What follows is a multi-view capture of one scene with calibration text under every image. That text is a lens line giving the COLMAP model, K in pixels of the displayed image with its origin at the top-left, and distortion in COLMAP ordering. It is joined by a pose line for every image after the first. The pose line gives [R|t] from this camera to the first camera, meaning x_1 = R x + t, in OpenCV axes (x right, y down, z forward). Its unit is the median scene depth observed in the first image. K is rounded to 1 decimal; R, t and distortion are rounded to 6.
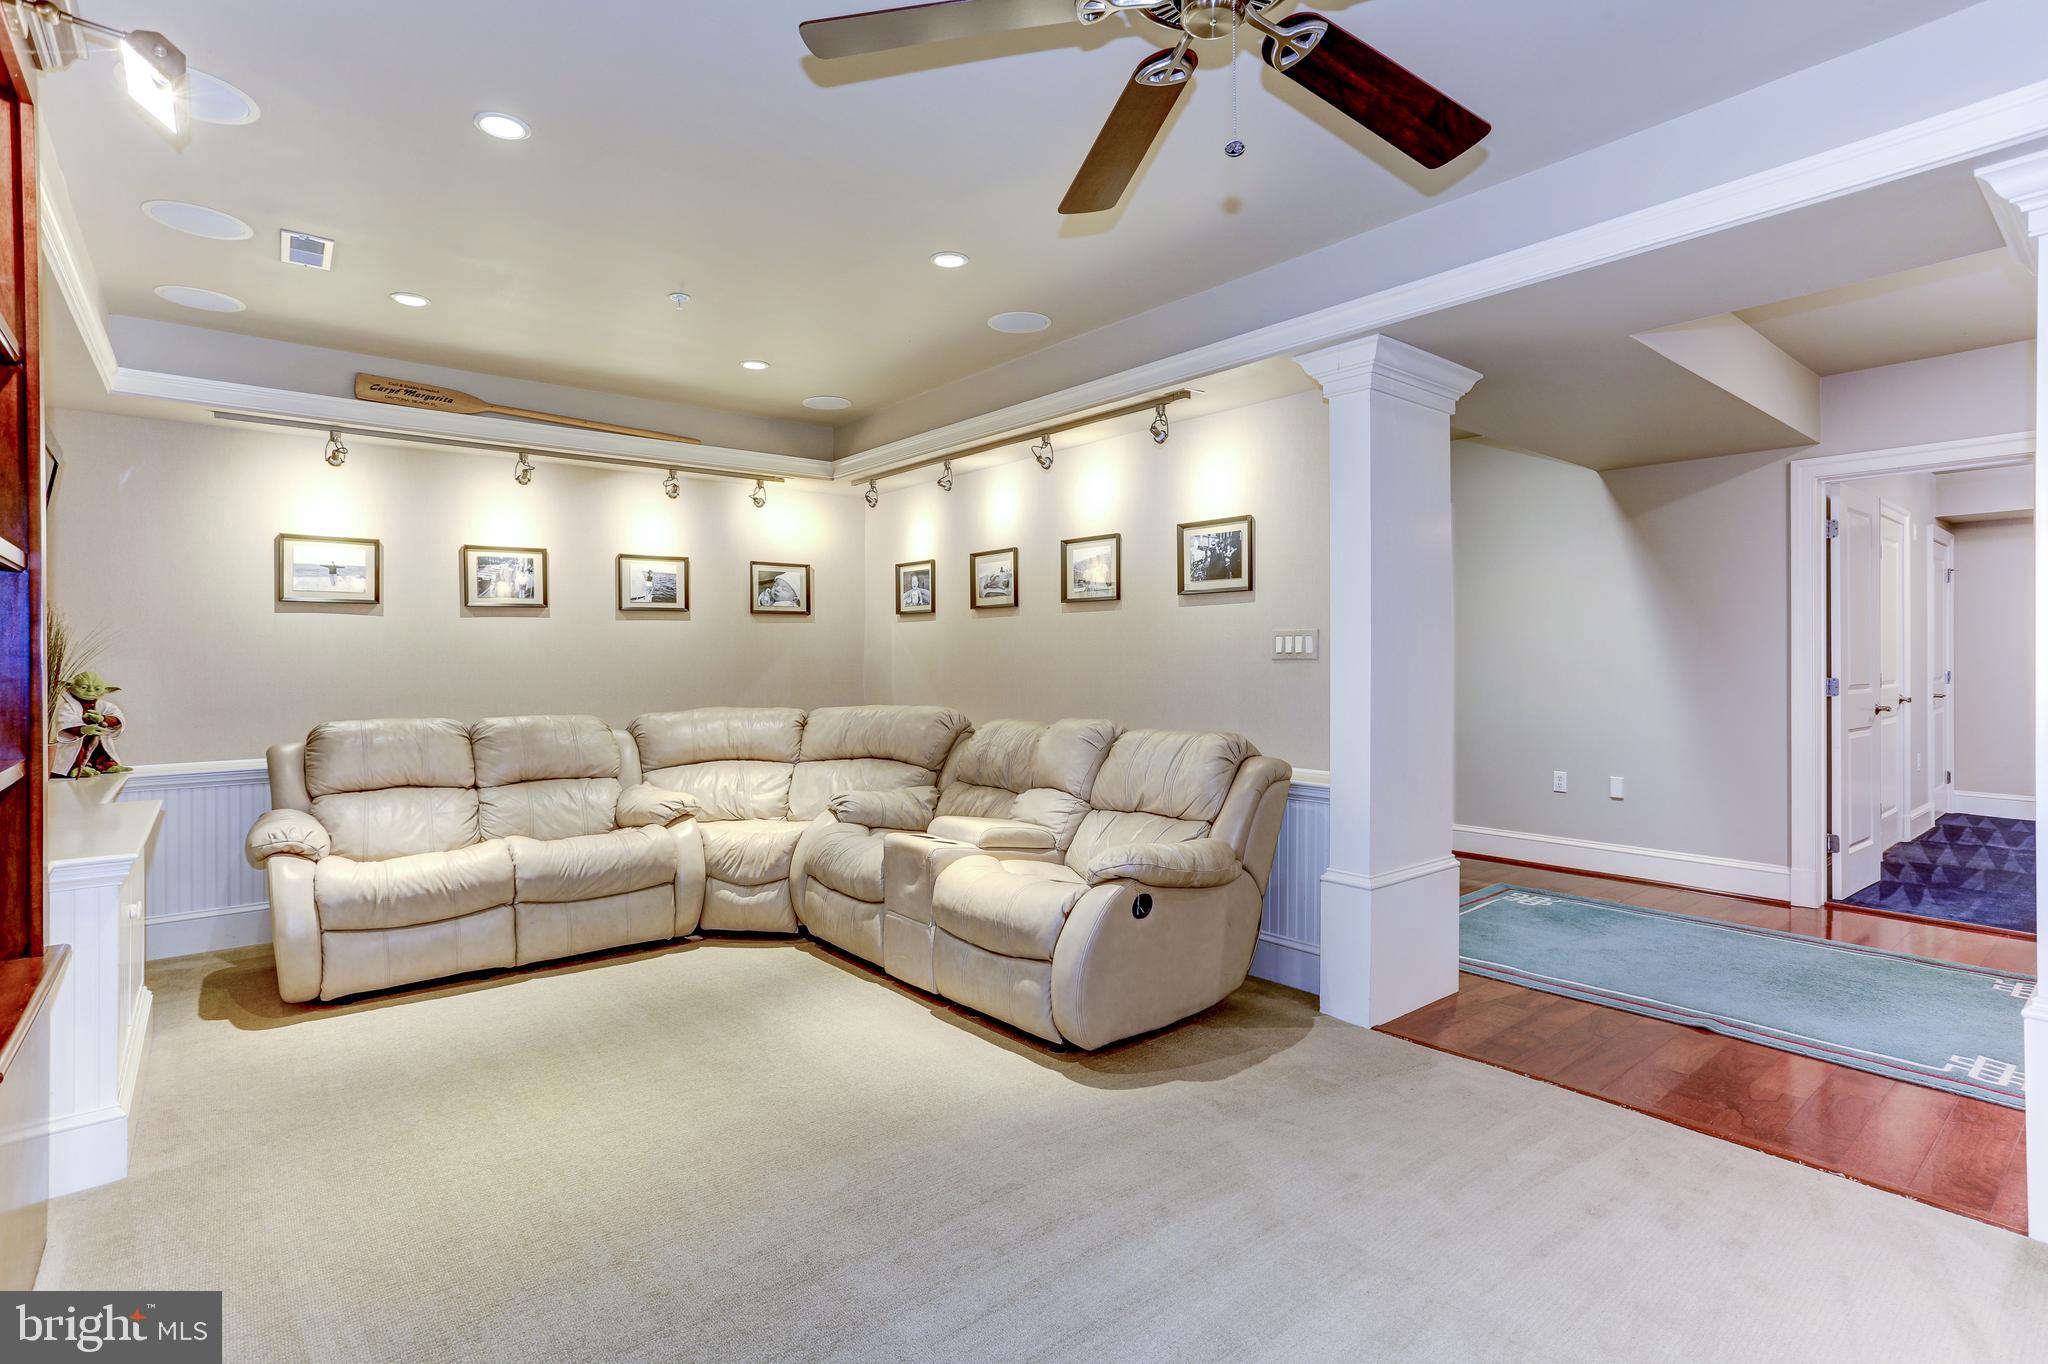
lens RADIAL K [[991.4, 0, 1072.8], [0, 991.4, 660.0], [0, 0, 1]] dist [-0.081537, 0.046957]
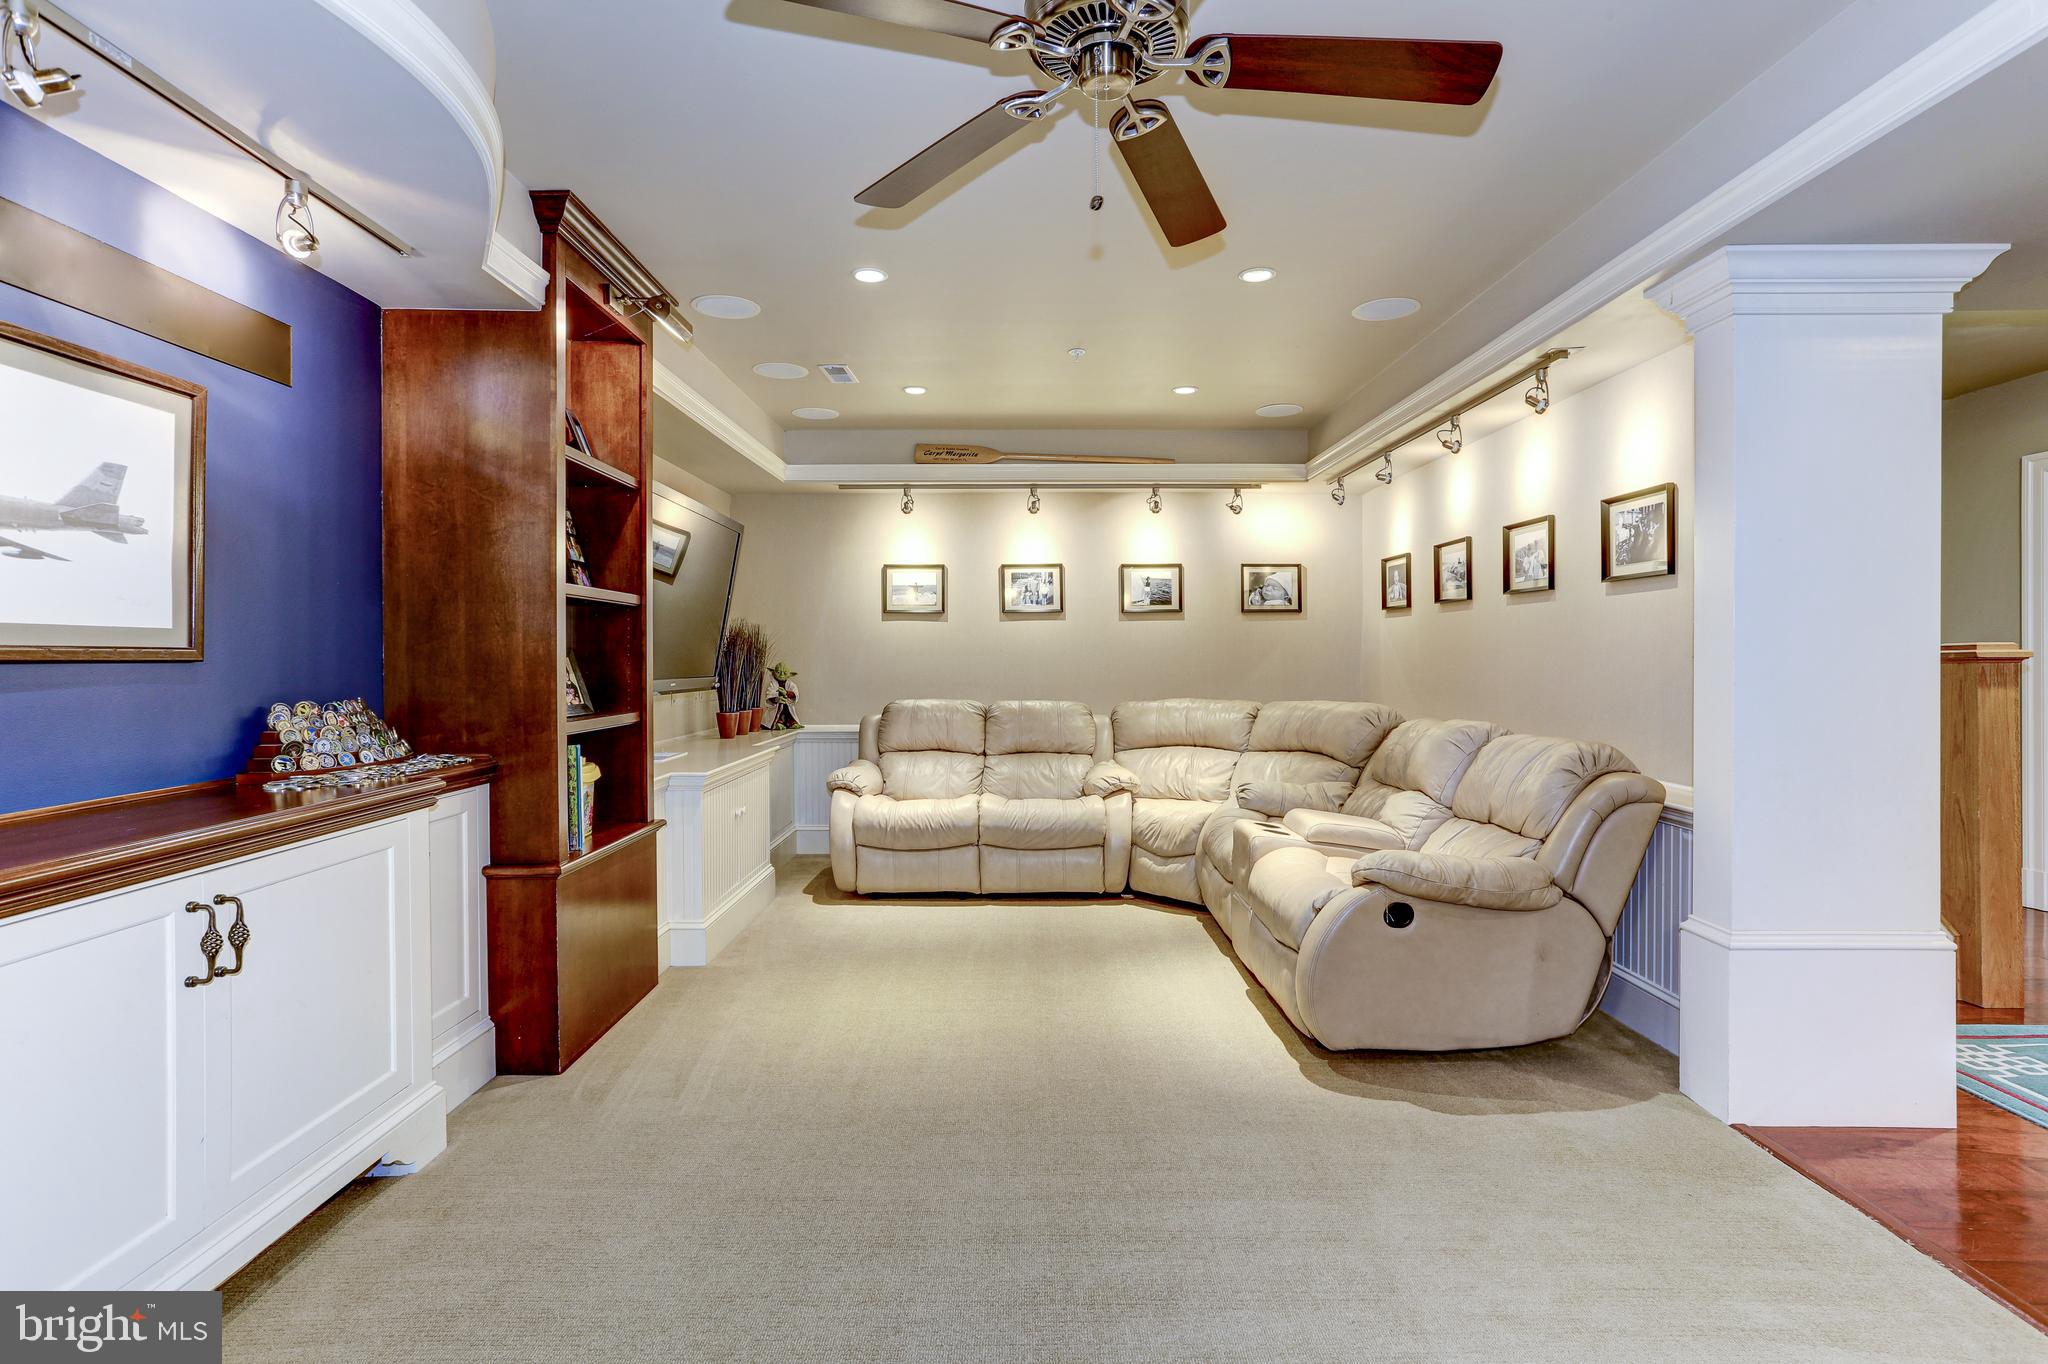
lens RADIAL K [[1000.3, 0, 1028.5], [0, 1000.3, 659.3], [0, 0, 1]] dist [-0.061184, 0.021155]
pose [[0.761734, 0.005074, -0.647870, 0.289158], [-0.002434, 0.999985, 0.004969, -0.001515], [0.647885, -0.002208, 0.761735, 0.026607]]
